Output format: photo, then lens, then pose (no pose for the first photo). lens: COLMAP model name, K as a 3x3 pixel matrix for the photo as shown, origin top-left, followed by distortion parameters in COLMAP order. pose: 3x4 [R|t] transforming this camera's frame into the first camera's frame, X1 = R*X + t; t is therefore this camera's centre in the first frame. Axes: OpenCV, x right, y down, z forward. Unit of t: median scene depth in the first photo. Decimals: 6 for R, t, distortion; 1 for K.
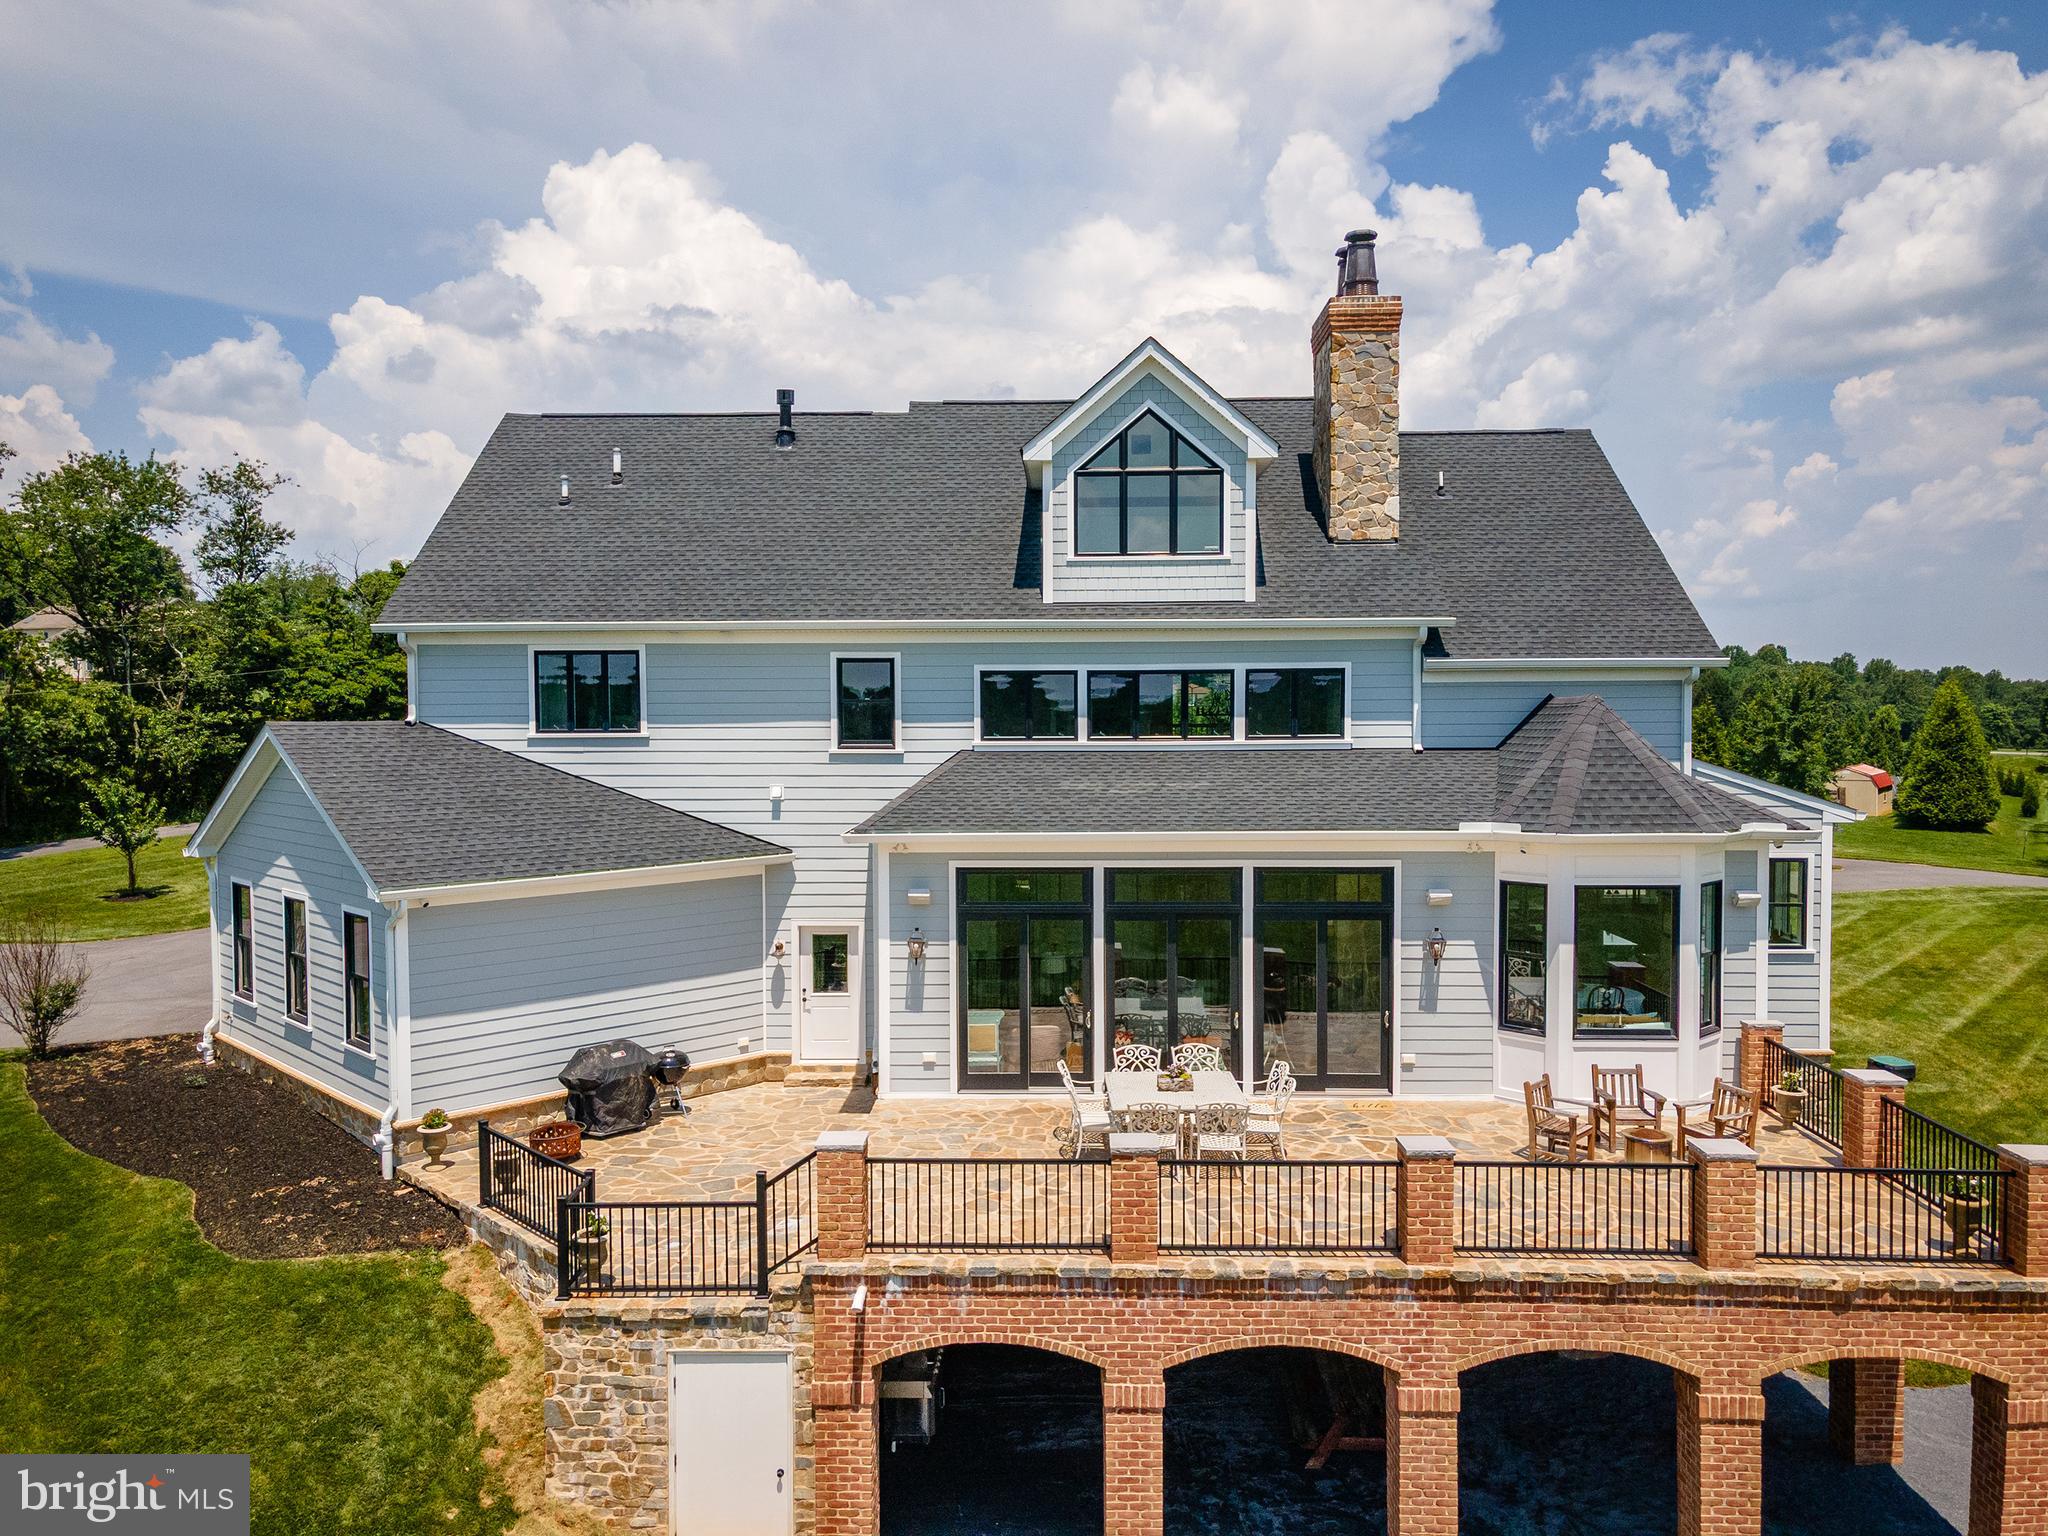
lens RADIAL K [[1504.5, 0, 1004.4], [0, 1504.5, 763.6], [0, 0, 1]] dist [0.020432, 0.064948]
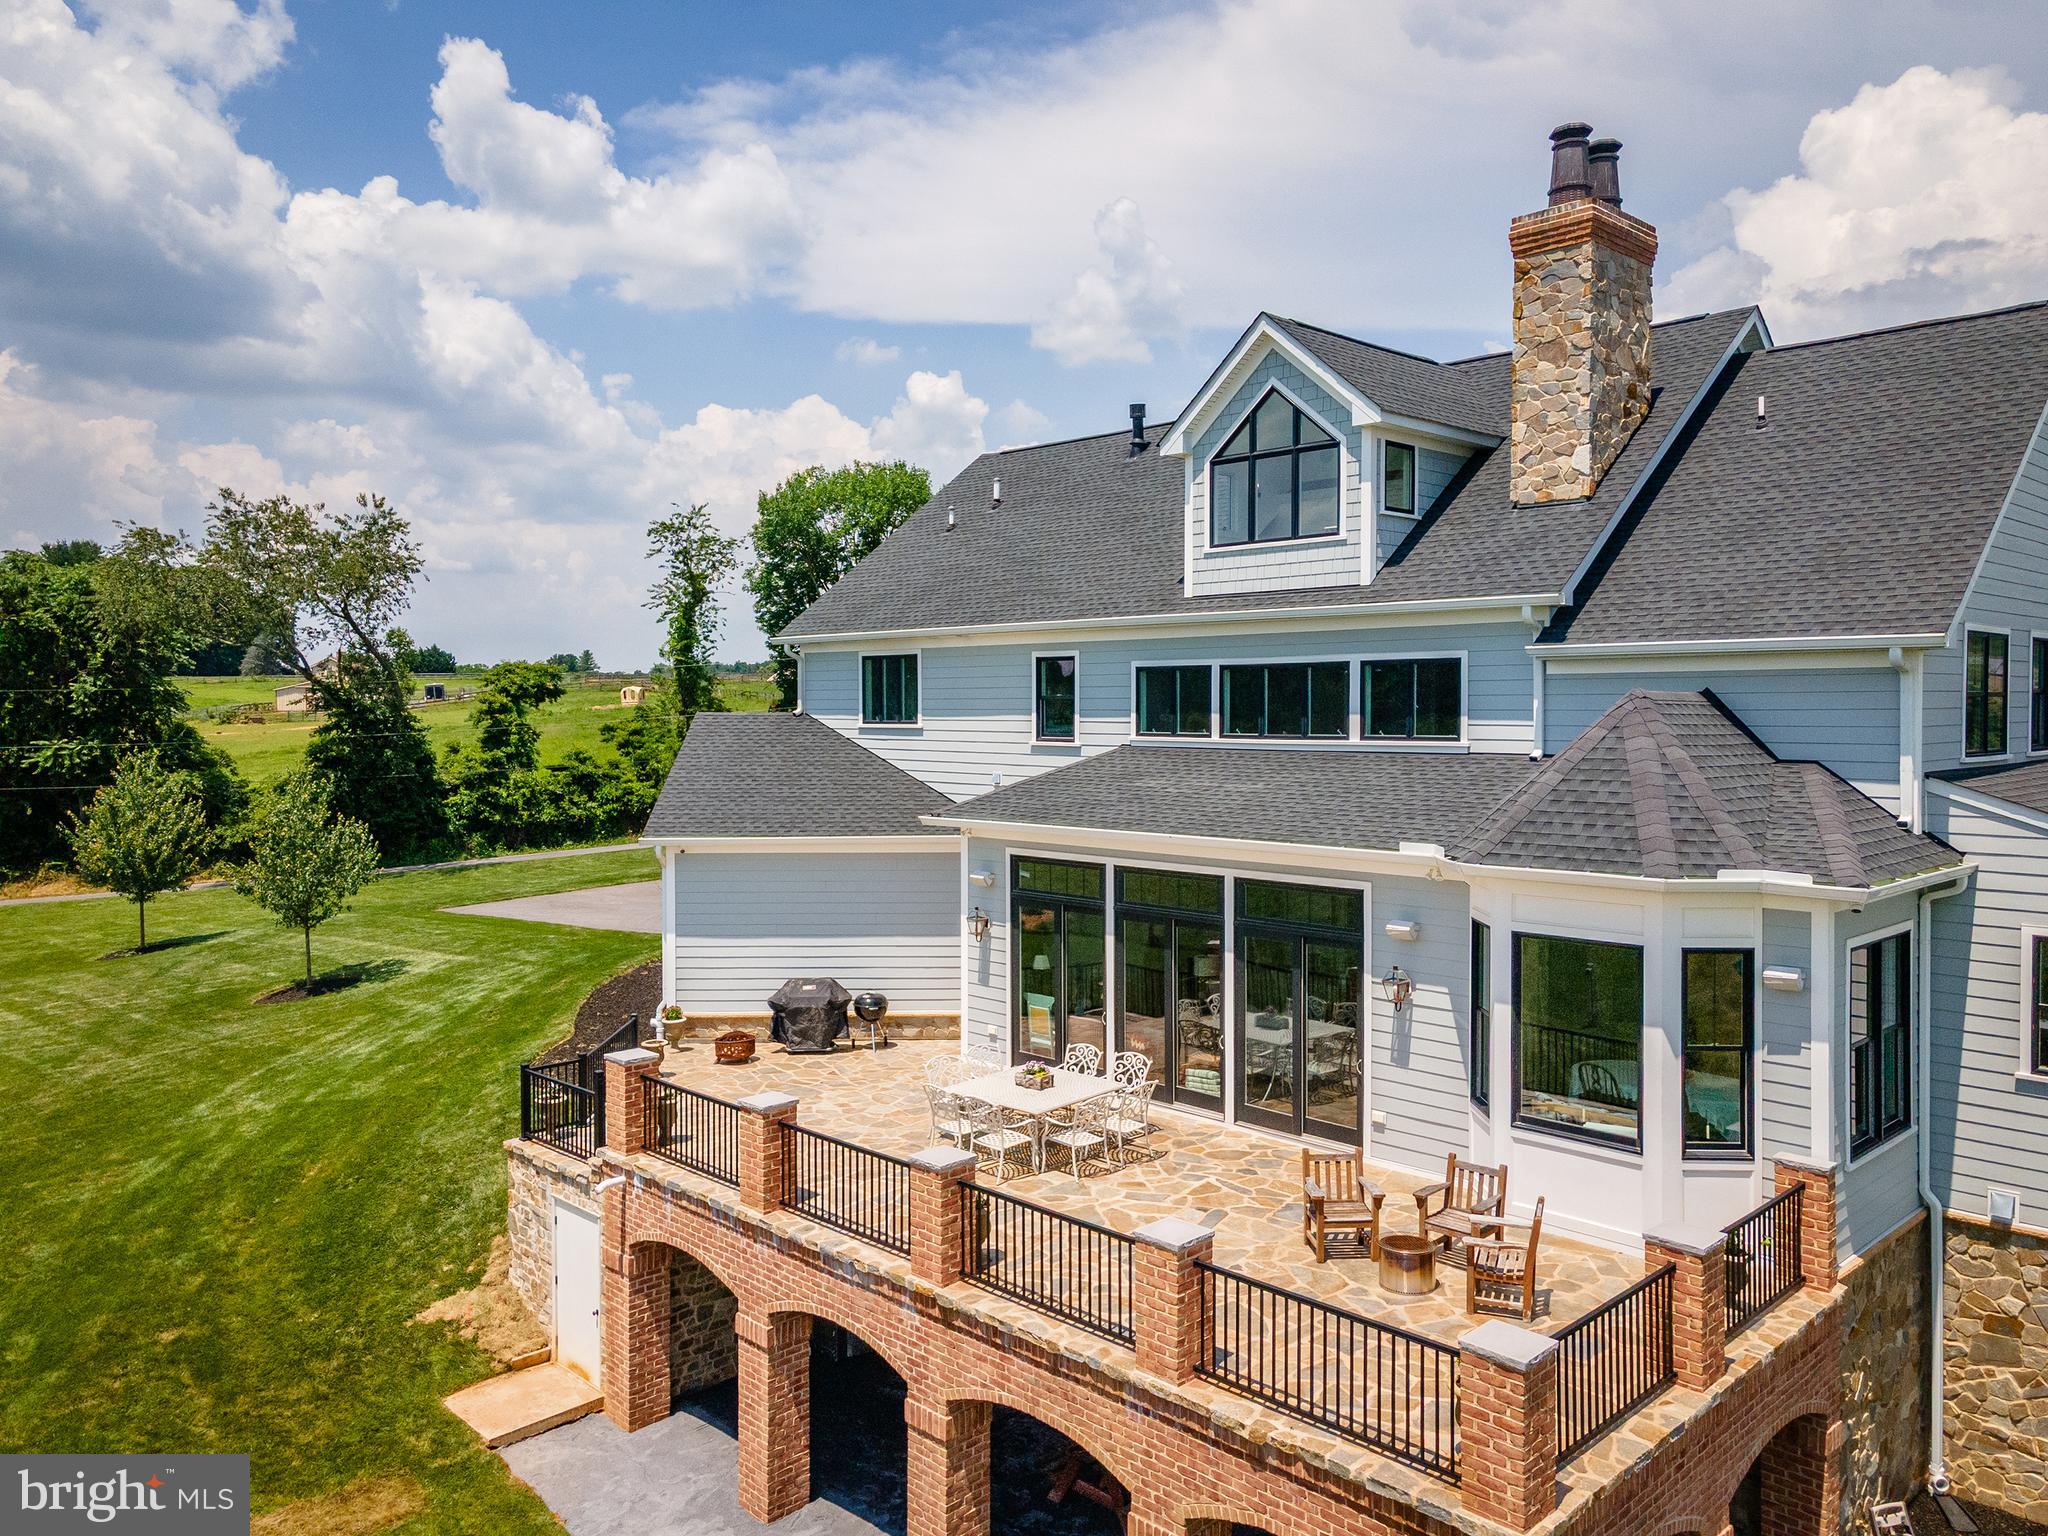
lens RADIAL K [[1483.1, 0, 1010.0], [0, 1483.1, 739.3], [0, 0, 1]] dist [0.015573, 0.001564]
pose [[0.722058, 0.019157, -0.691568, 0.618661], [-0.028643, 0.999587, -0.002216, -0.008387], [0.691240, 0.021409, 0.722308, 0.220612]]
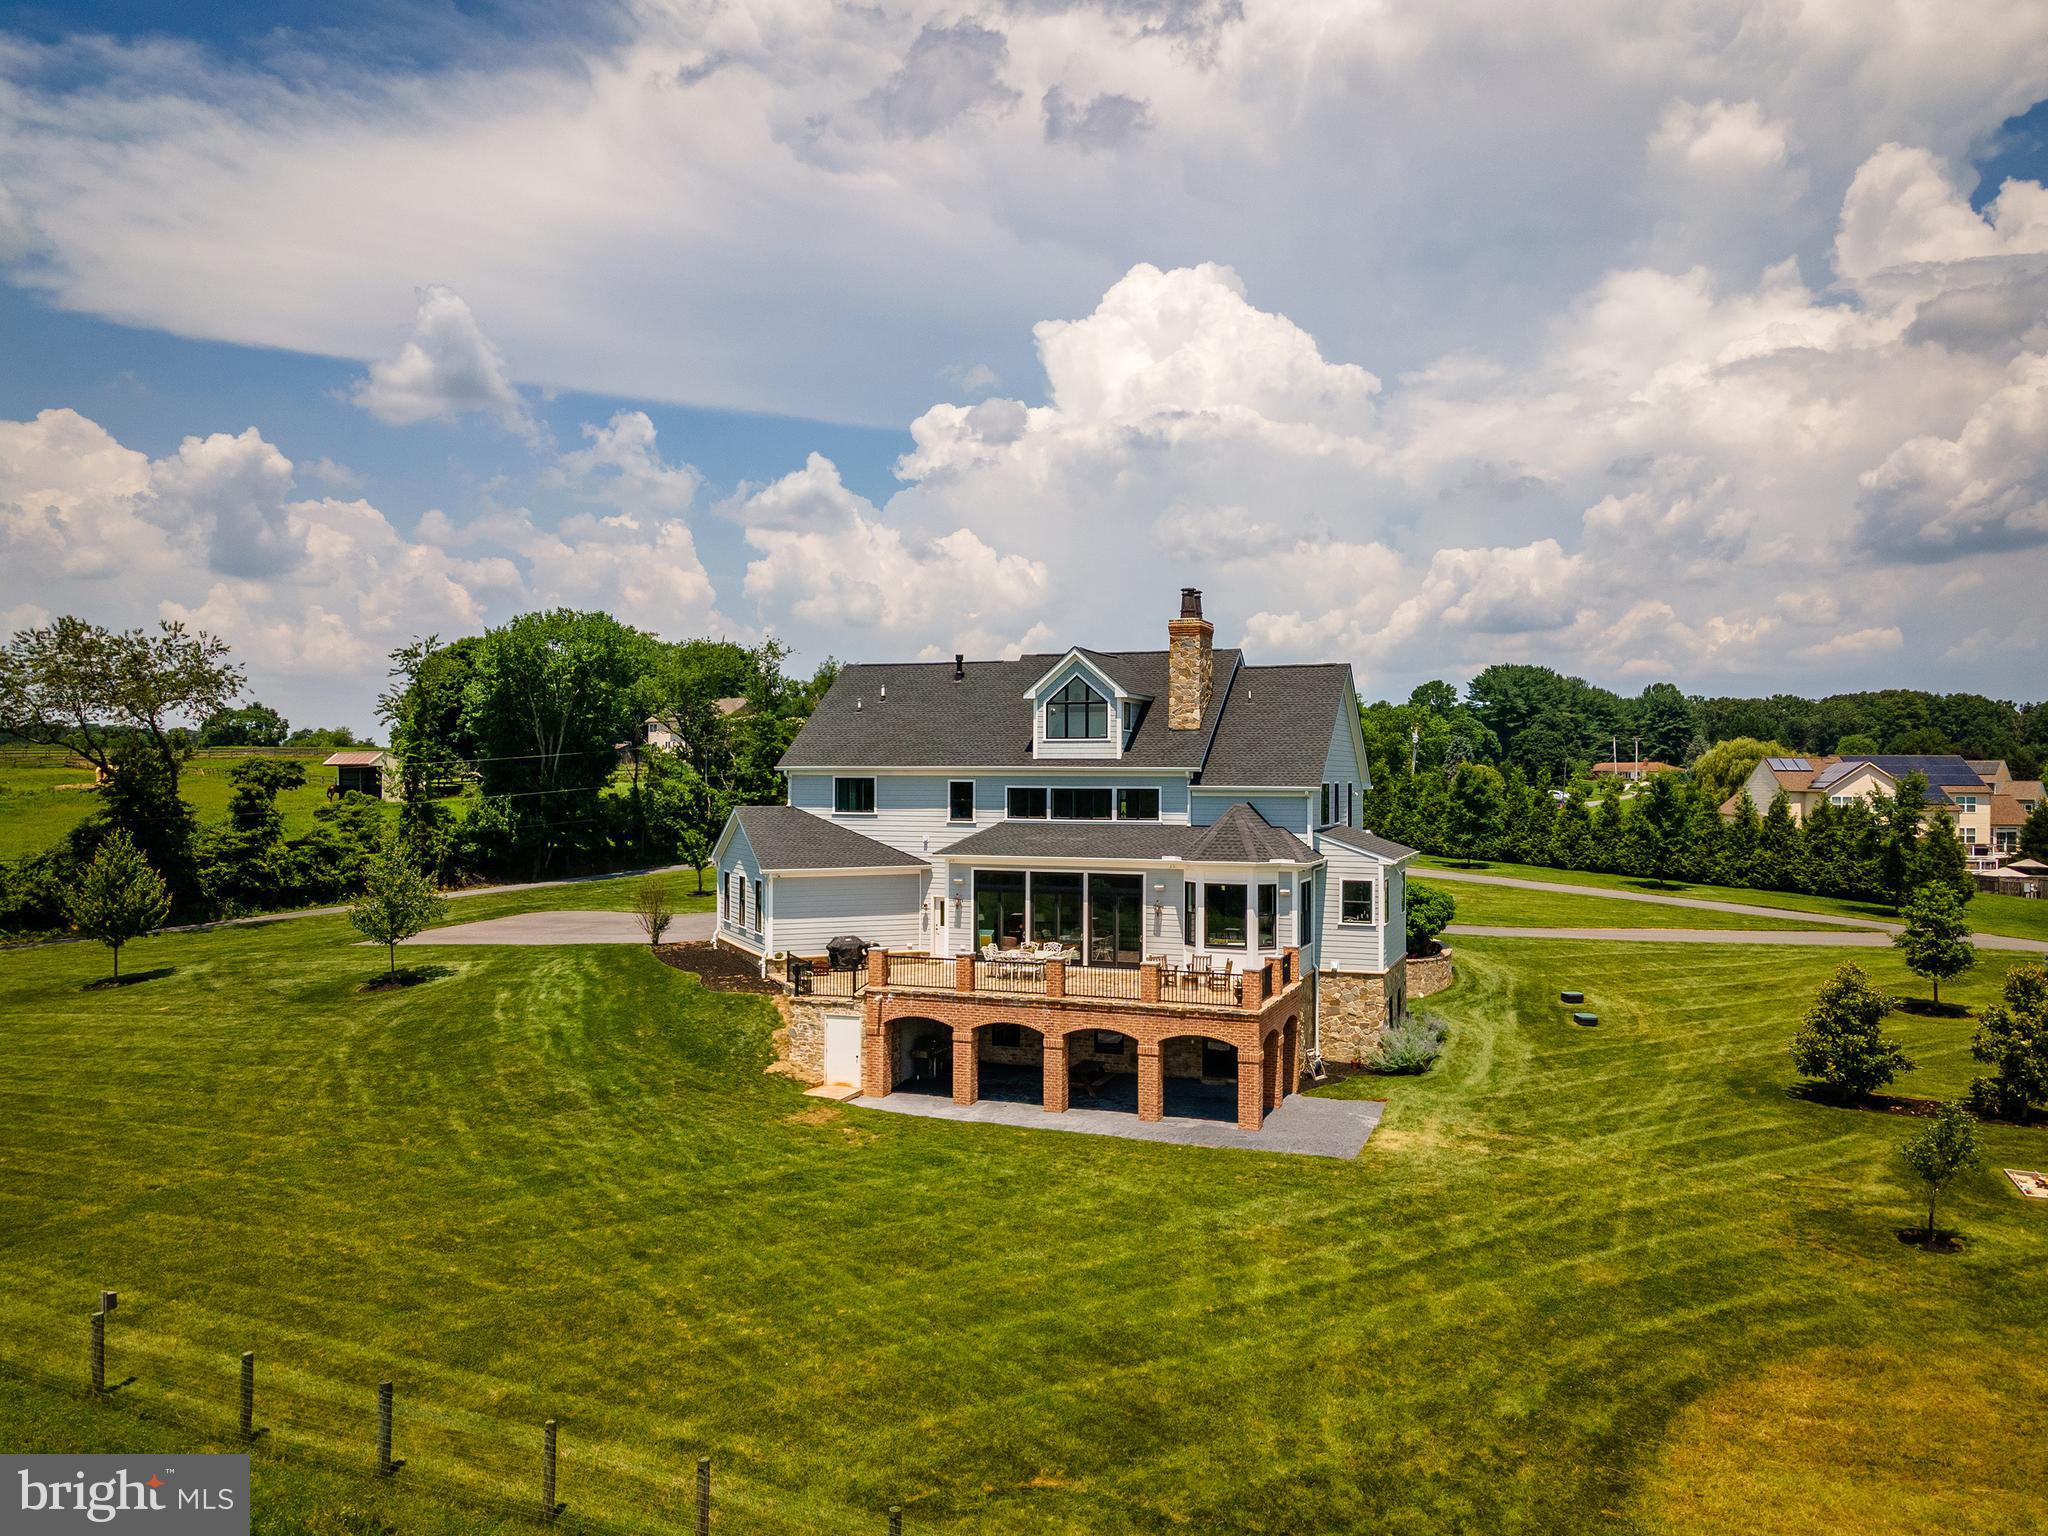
lens RADIAL K [[1504.5, 0, 1004.4], [0, 1504.5, 763.6], [0, 0, 1]] dist [0.020432, 0.064948]
pose [[0.942644, 0.006285, -0.333741, 0.752653], [-0.022030, 0.998814, -0.043415, 0.001151], [0.333072, 0.048277, 0.941665, -1.181351]]
